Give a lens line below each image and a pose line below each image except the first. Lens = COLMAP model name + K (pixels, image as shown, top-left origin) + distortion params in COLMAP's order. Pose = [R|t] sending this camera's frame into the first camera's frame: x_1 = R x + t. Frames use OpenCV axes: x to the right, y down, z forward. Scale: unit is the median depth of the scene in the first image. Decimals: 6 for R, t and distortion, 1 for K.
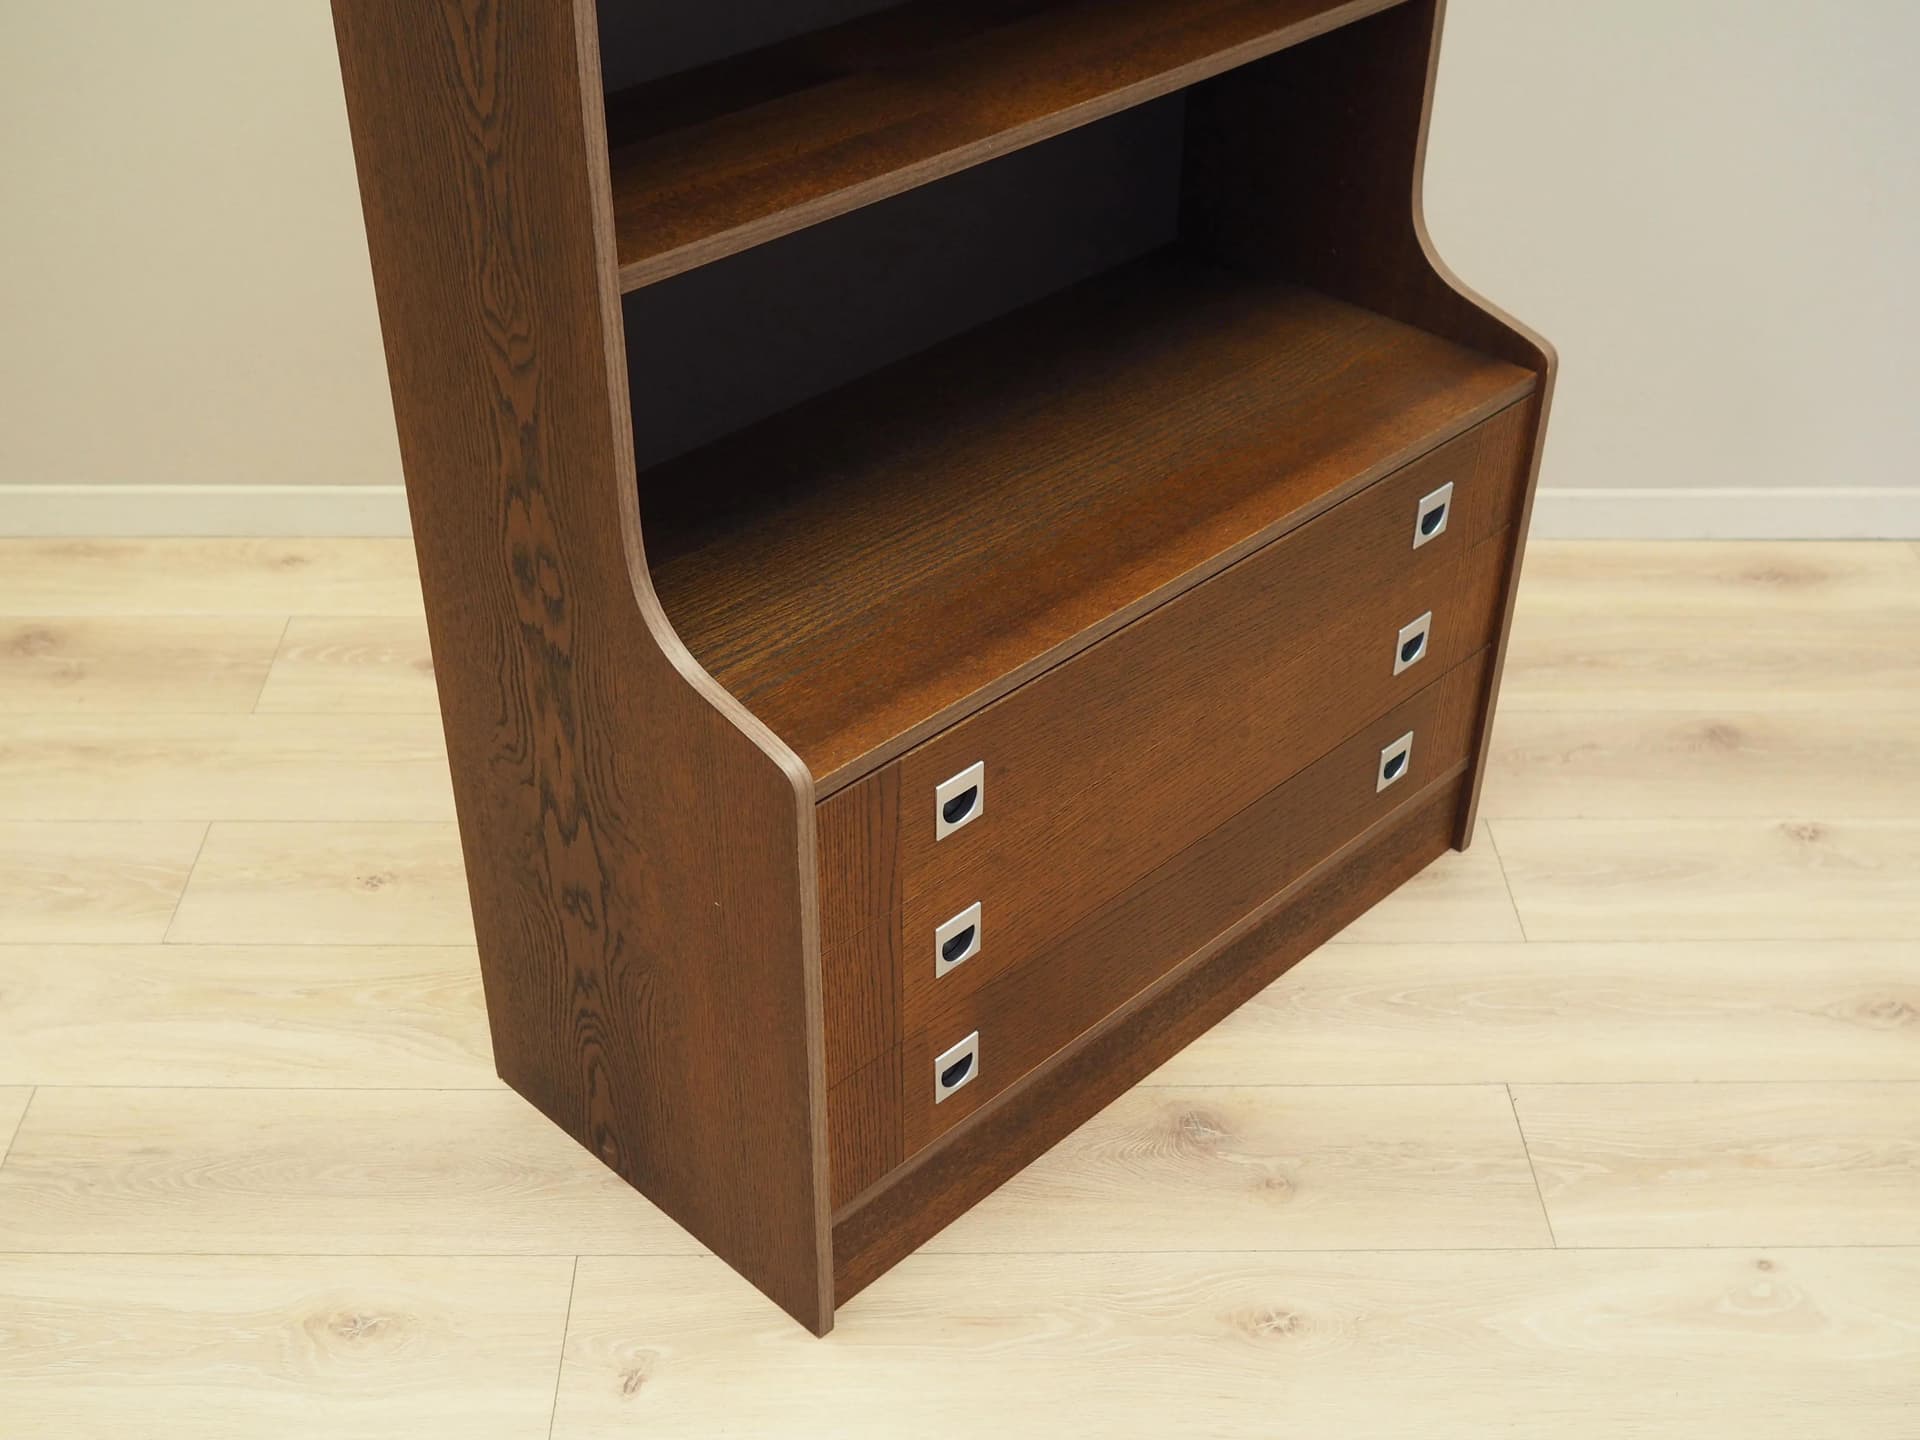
lens RADIAL K [[2247.9, 0, 935.0], [0, 2247.9, 819.2], [0, 0, 1]] dist [-0.021640, 0.014843]
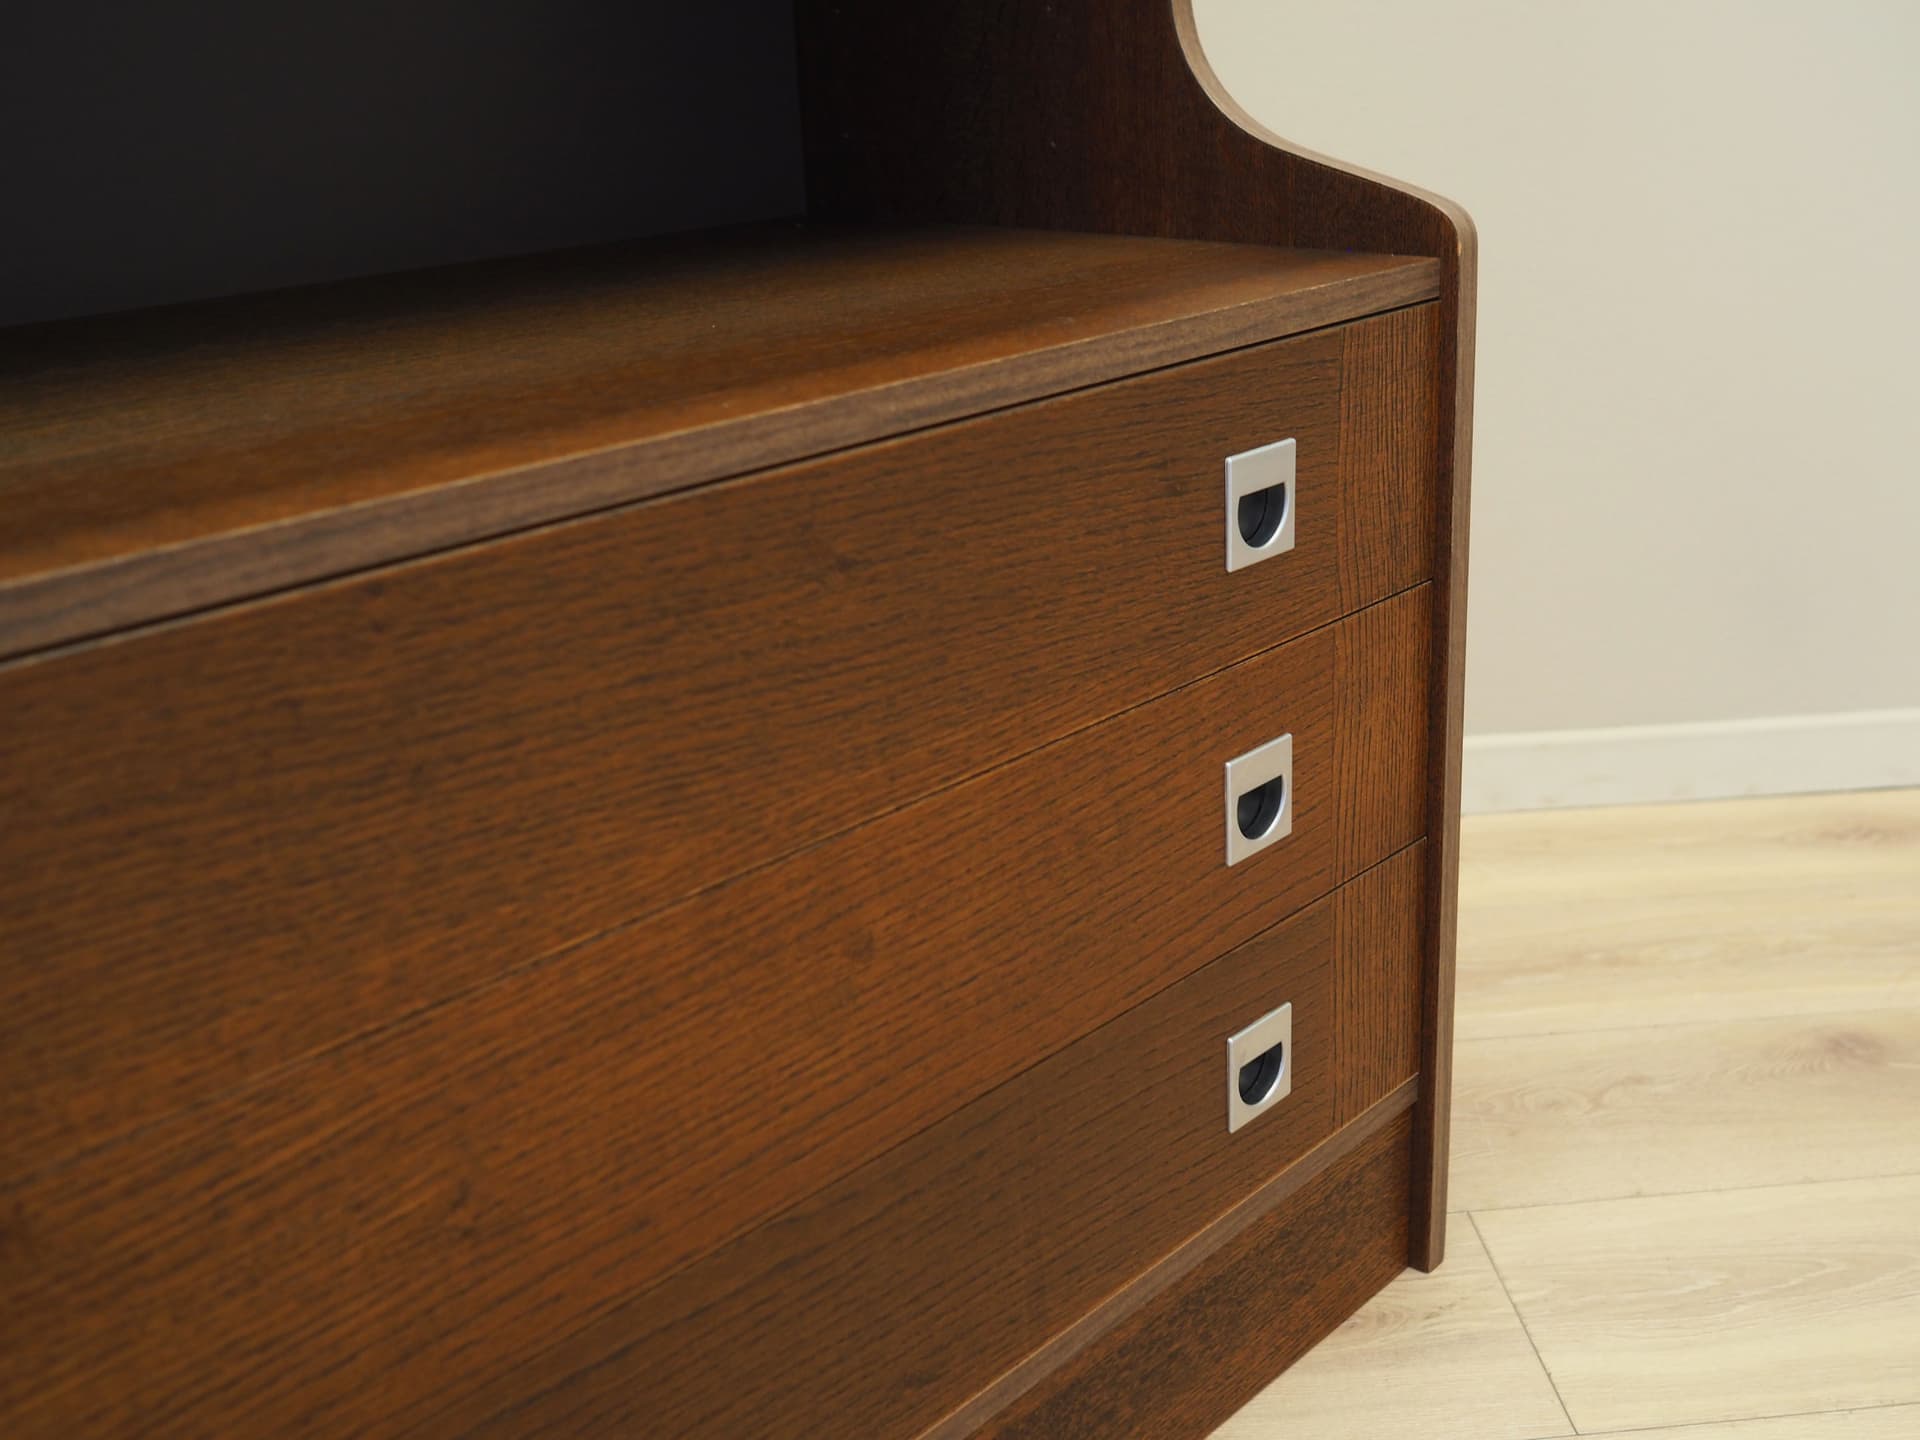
lens RADIAL K [[2137.7, 0, 1045.4], [0, 2137.7, 722.5], [0, 0, 1]] dist [-0.028191, -0.016606]
pose [[0.996734, -0.056585, 0.057615, 0.174032], [0.071591, 0.949263, -0.306226, 0.054164], [-0.037364, 0.309350, 0.950214, 0.689961]]
